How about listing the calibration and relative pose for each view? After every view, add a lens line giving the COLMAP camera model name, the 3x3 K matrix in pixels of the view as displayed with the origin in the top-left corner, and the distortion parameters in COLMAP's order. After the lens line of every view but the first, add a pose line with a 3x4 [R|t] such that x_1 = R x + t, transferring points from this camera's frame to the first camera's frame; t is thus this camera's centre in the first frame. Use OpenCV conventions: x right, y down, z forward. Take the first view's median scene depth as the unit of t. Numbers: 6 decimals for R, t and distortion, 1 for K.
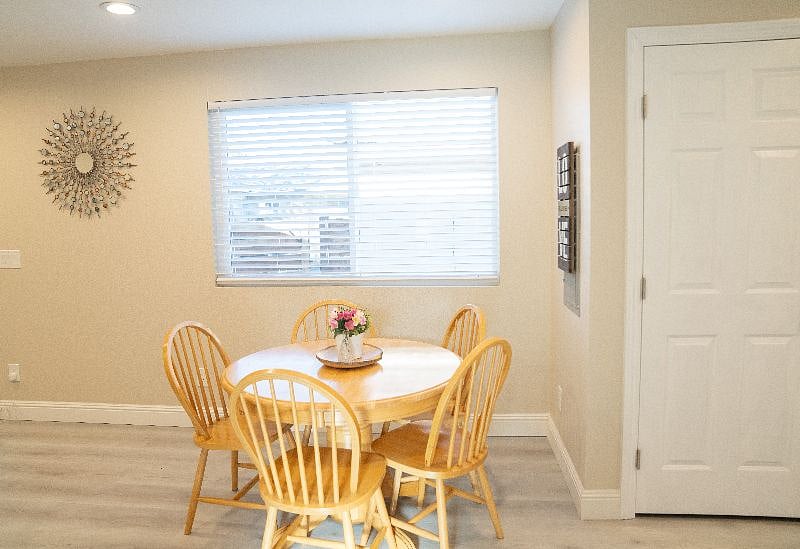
lens RADIAL K [[581.9, 0, 373.9], [0, 581.9, 277.4], [0, 0, 1]] dist [-0.158109, 0.171803]
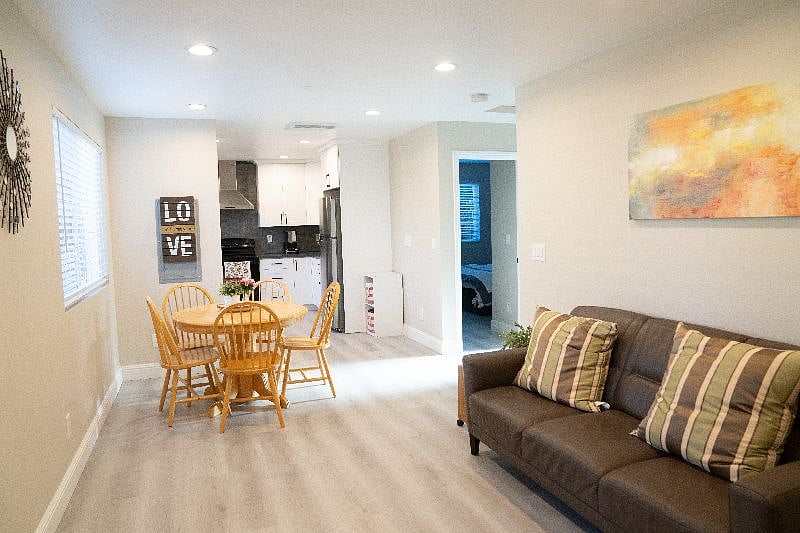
lens RADIAL K [[556.2, 0, 400.0], [0, 556.2, 266.5], [0, 0, 1]] dist [-0.133912, 0.097513]
pose [[-0.483333, -0.036069, 0.874693, -1.837170], [0.132603, 0.984606, 0.113875, -0.119082], [-0.865336, 0.171027, -0.471109, 1.386294]]
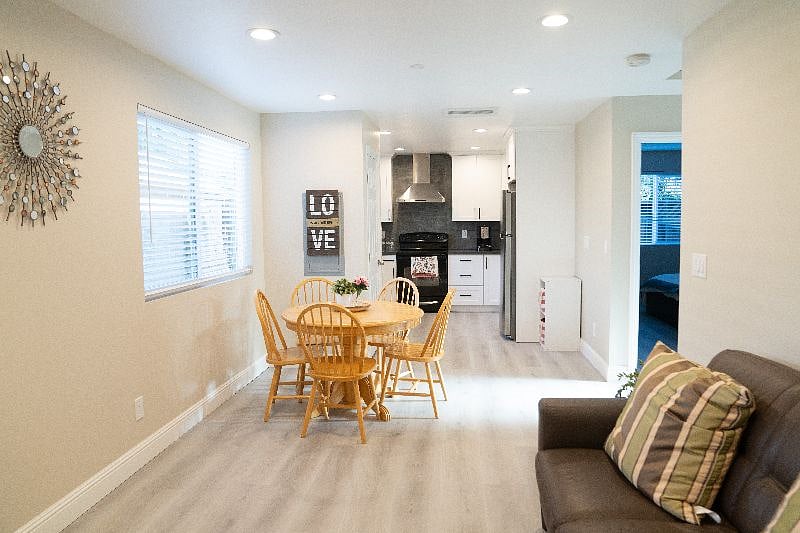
lens RADIAL K [[556.2, 0, 400.0], [0, 556.2, 266.5], [0, 0, 1]] dist [-0.133912, 0.097513]
pose [[-0.039938, -0.060598, 0.997363, -1.726895], [0.122052, 0.990389, 0.065062, -0.070755], [-0.991720, 0.124329, -0.032158, 0.915619]]
